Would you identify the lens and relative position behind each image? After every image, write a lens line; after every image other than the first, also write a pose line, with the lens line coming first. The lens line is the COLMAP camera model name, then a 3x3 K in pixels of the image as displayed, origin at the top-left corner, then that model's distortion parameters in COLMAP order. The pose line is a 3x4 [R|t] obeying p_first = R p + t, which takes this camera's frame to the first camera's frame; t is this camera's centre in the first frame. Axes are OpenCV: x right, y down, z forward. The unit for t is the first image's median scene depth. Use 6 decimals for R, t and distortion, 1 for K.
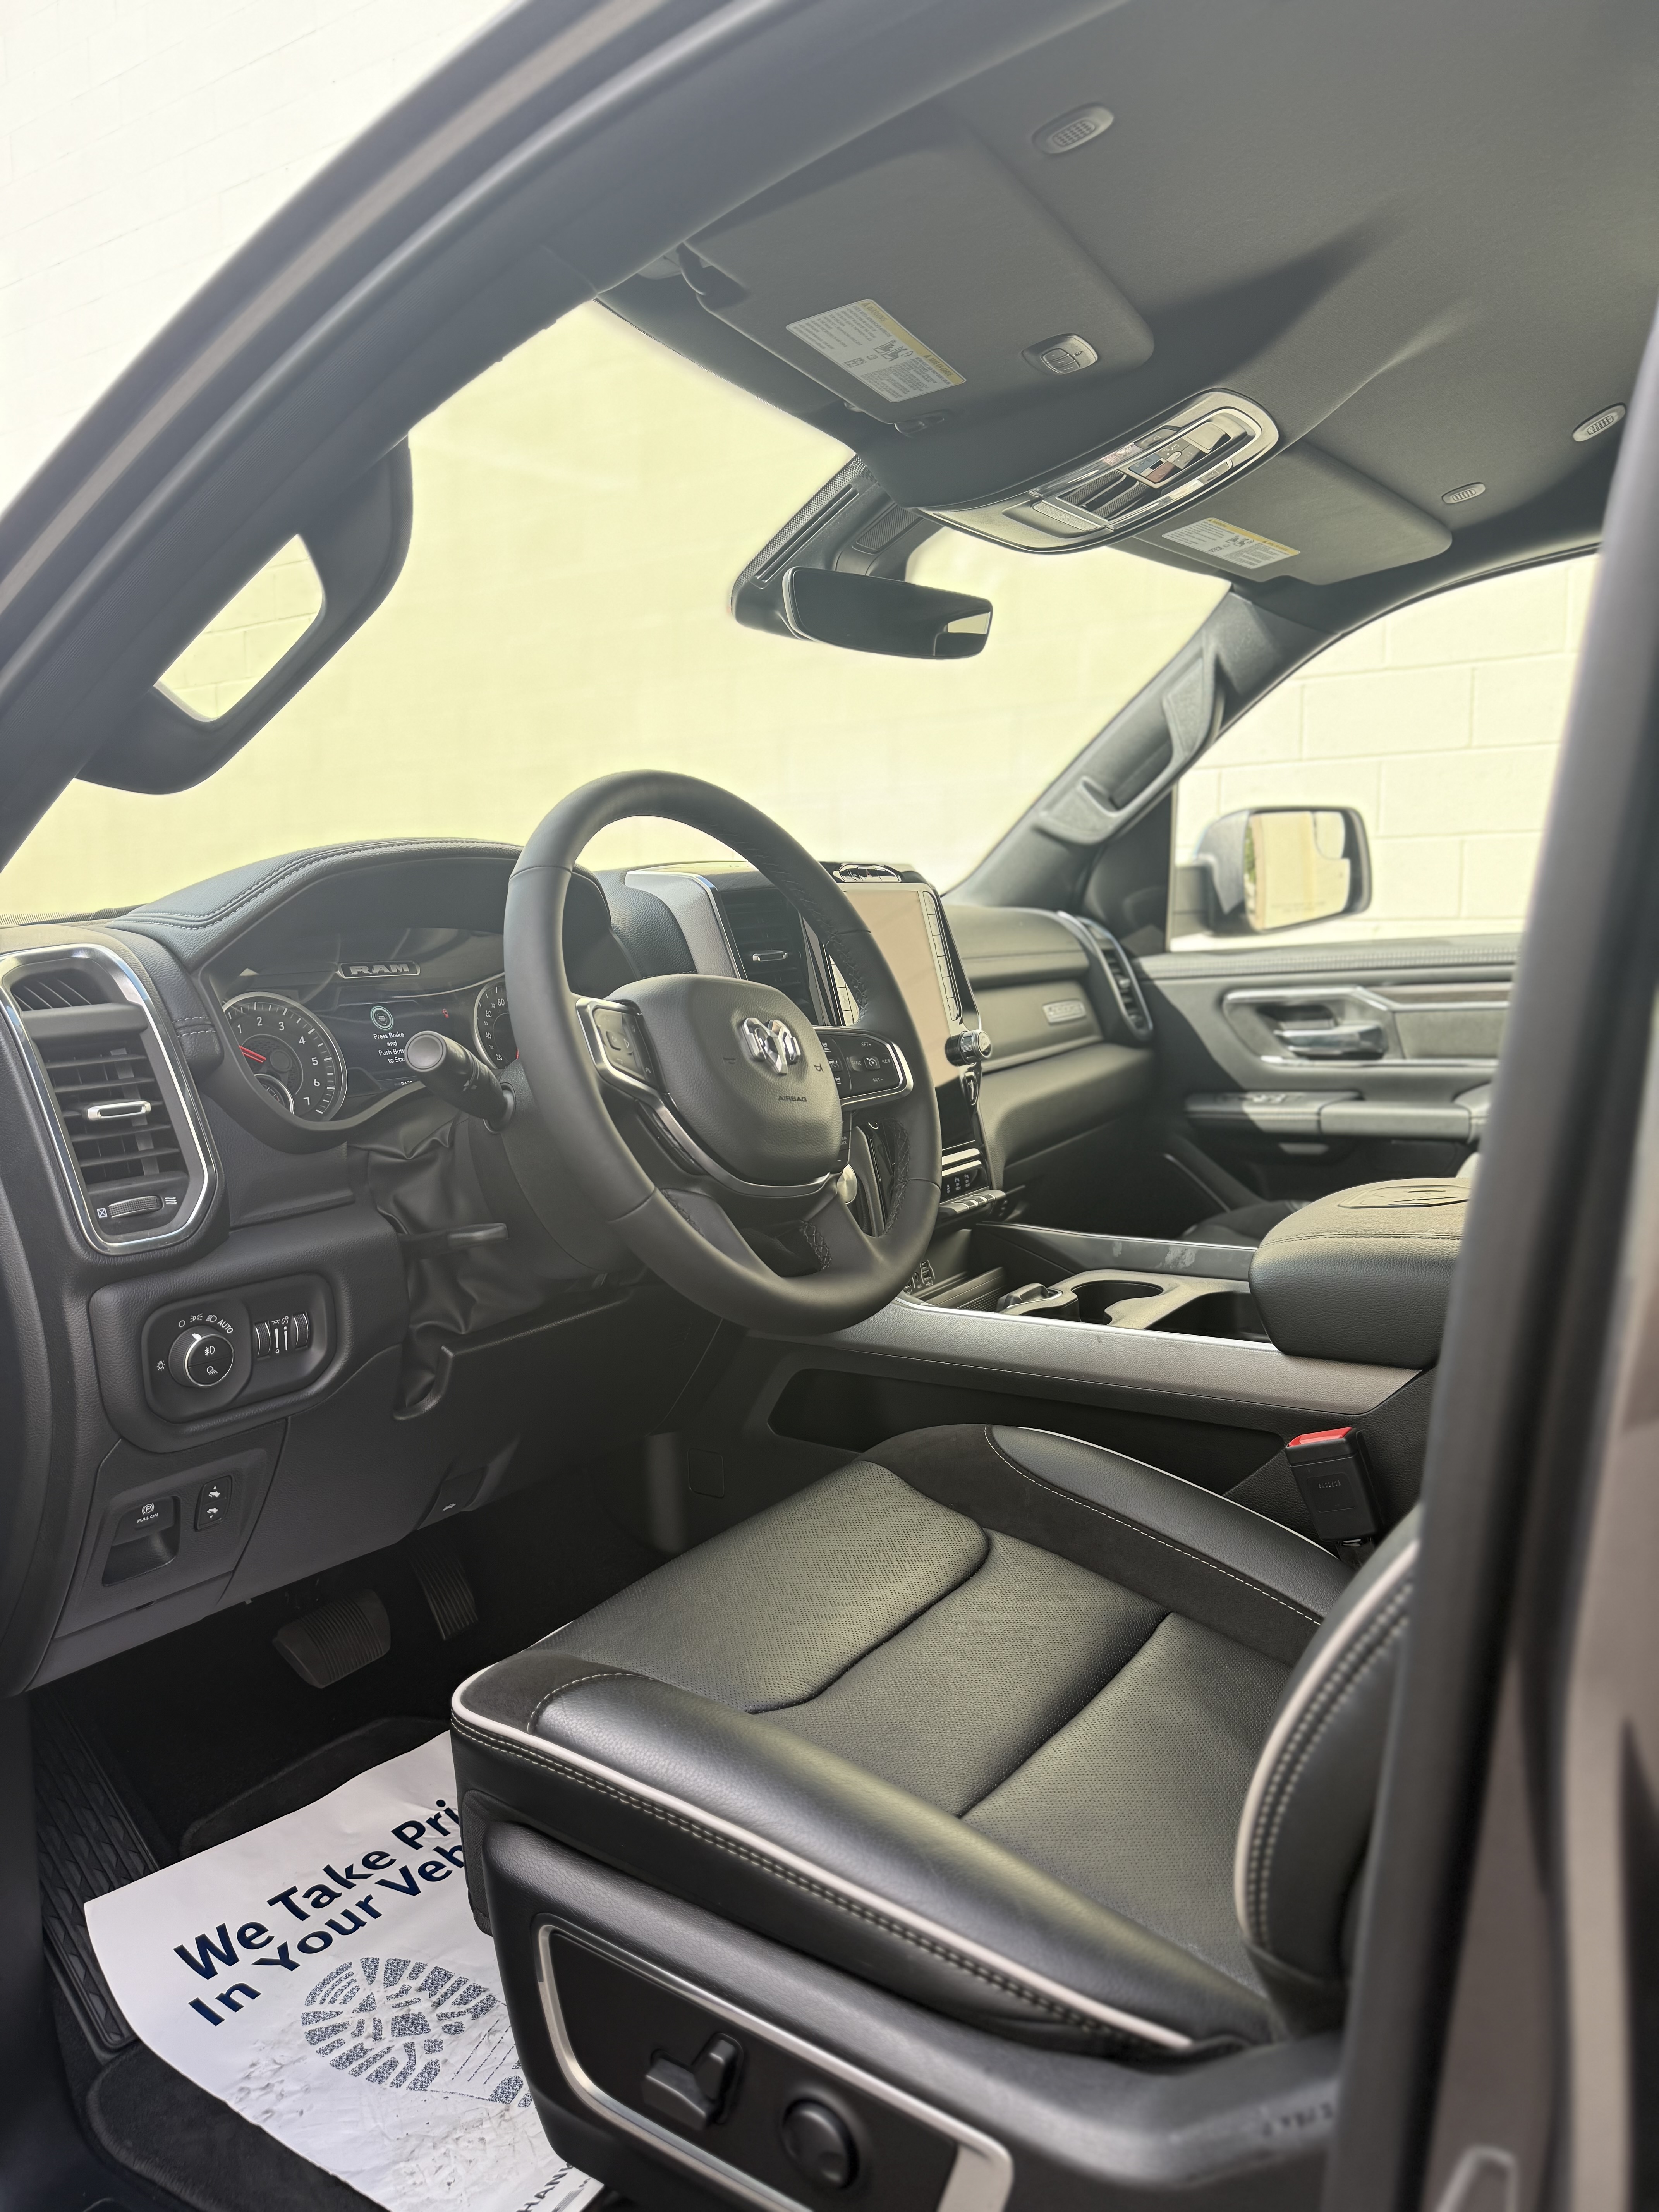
lens RADIAL K [[1567.3, 0, 833.8], [0, 1567.3, 1108.0], [0, 0, 1]] dist [0.020853, -0.023530]
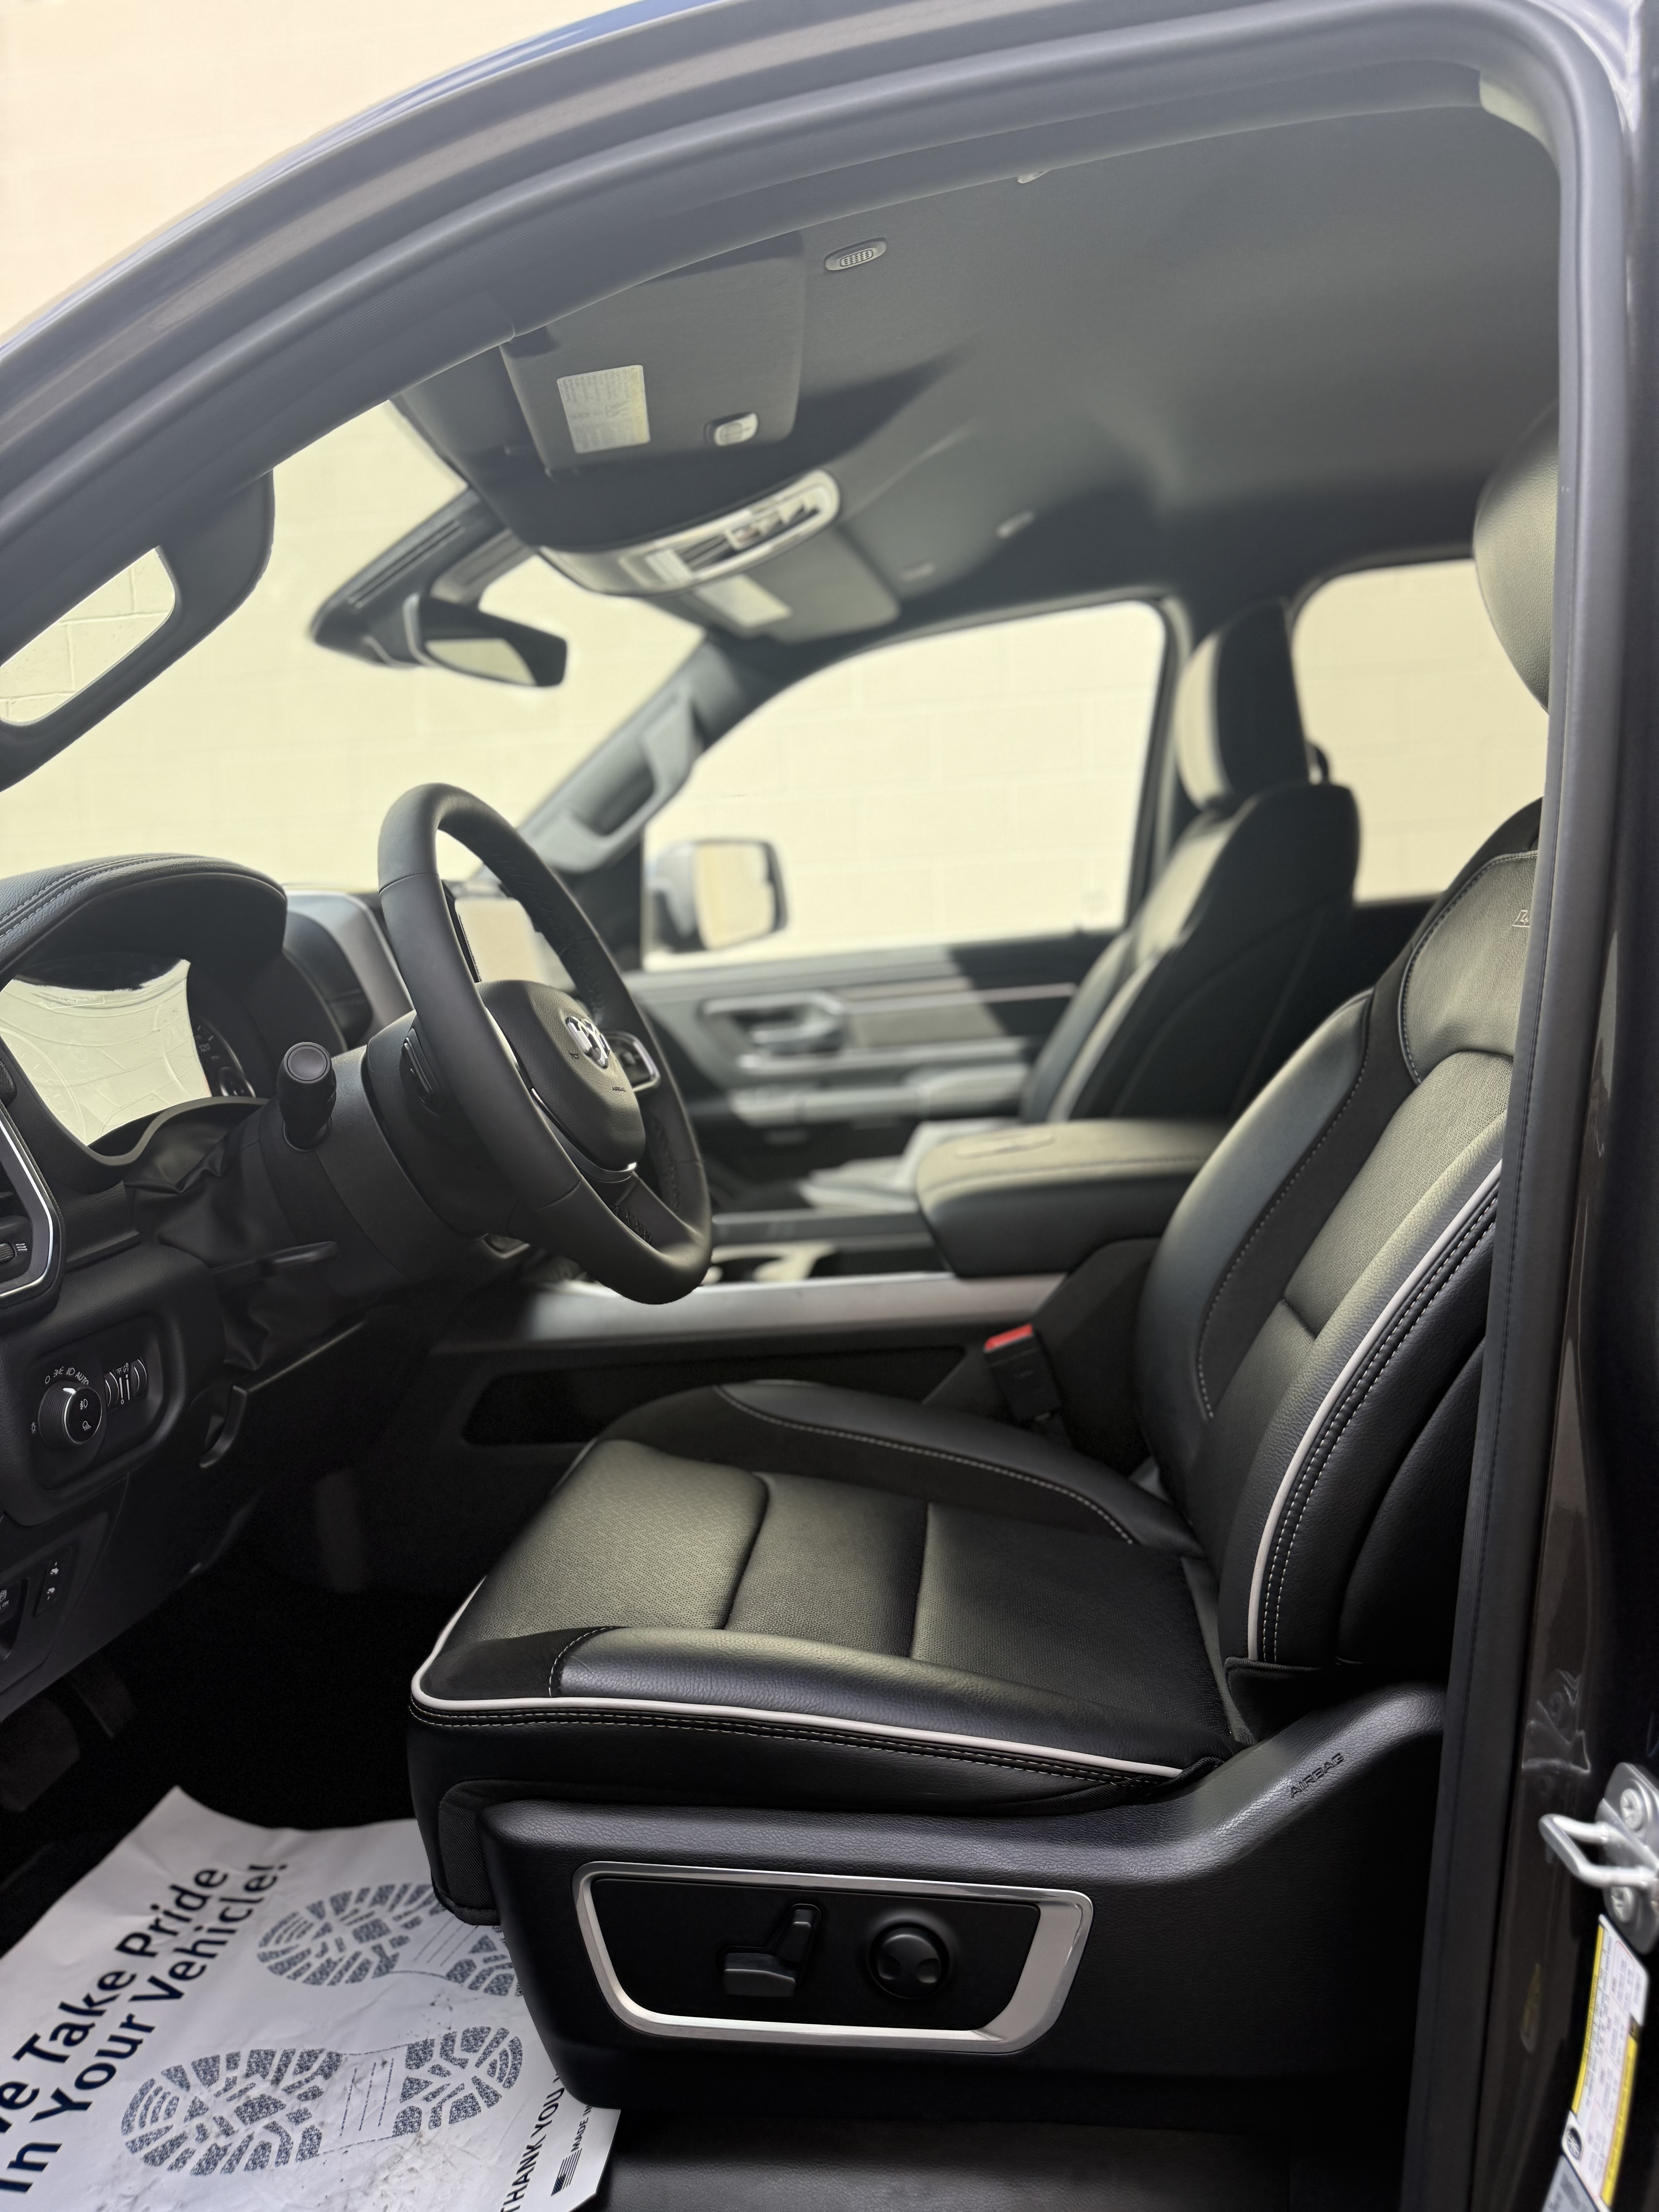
lens RADIAL K [[1567.3, 0, 806.7], [0, 1567.3, 1107.9], [0, 0, 1]] dist [0.020853, -0.023530]
pose [[0.887672, -0.081730, 0.453166, -0.353158], [0.094629, 0.995496, -0.005820, 0.022801], [-0.450649, 0.048049, 0.891407, -0.015612]]
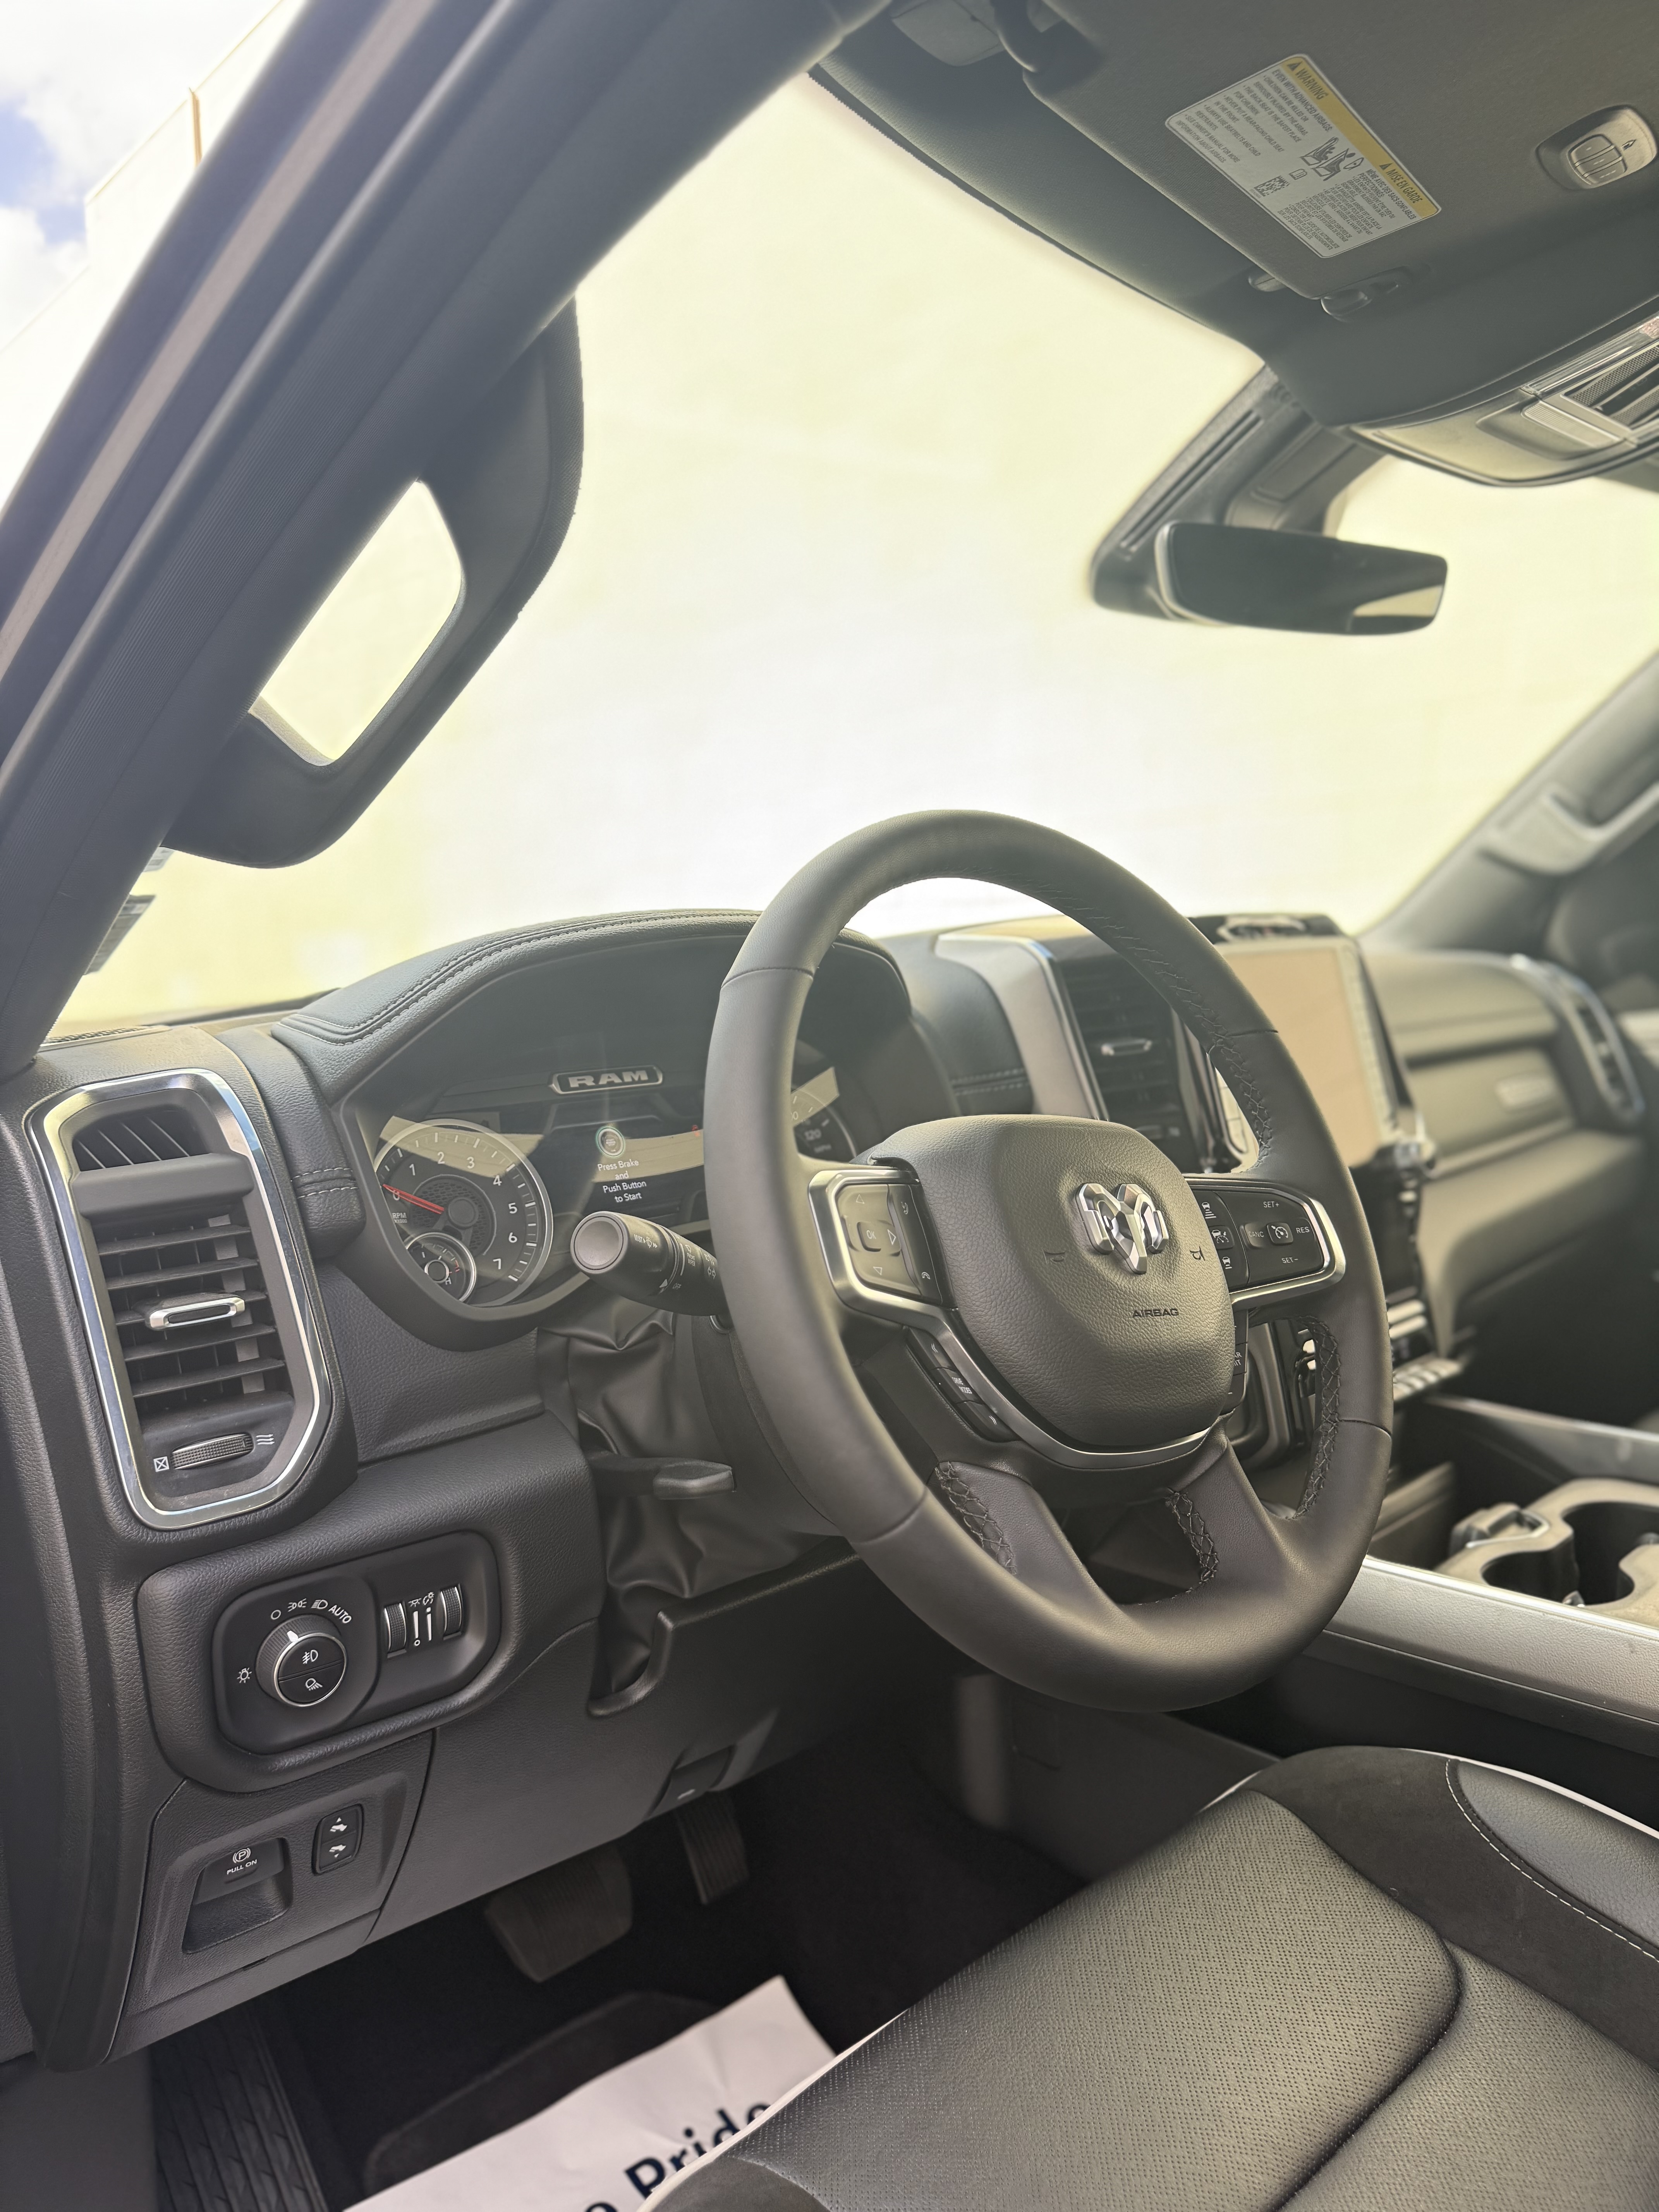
lens RADIAL K [[1567.3, 0, 841.3], [0, 1567.3, 1101.2], [0, 0, 1]] dist [0.020853, -0.023530]
pose [[0.973519, 0.012920, -0.228239, -0.005996], [-0.016020, 0.999803, -0.011735, -0.074790], [0.228043, 0.015080, 0.973534, 0.303493]]
